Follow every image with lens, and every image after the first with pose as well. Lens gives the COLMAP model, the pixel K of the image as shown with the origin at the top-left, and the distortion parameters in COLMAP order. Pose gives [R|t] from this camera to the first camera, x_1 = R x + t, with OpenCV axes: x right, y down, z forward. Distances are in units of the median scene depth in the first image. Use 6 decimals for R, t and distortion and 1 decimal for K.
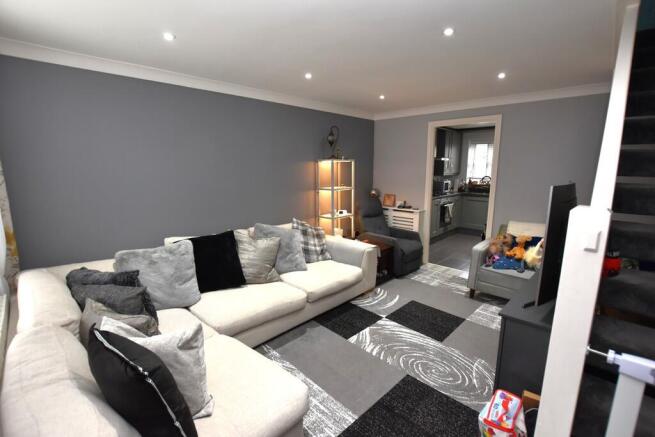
lens RADIAL K [[296.2, 0, 329.4], [0, 296.2, 222.3], [0, 0, 1]] dist [0.000848, -0.000601]
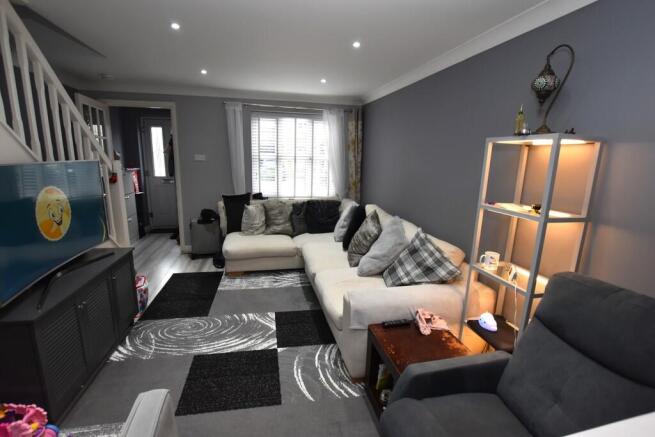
lens RADIAL K [[296.2, 0, 329.0], [0, 296.2, 216.8], [0, 0, 1]] dist [0.000848, -0.000601]
pose [[-0.539459, 0.154565, -0.827704, 0.797991], [-0.173308, 0.941578, 0.288784, -0.282272], [0.823984, 0.299234, -0.481155, 1.576656]]
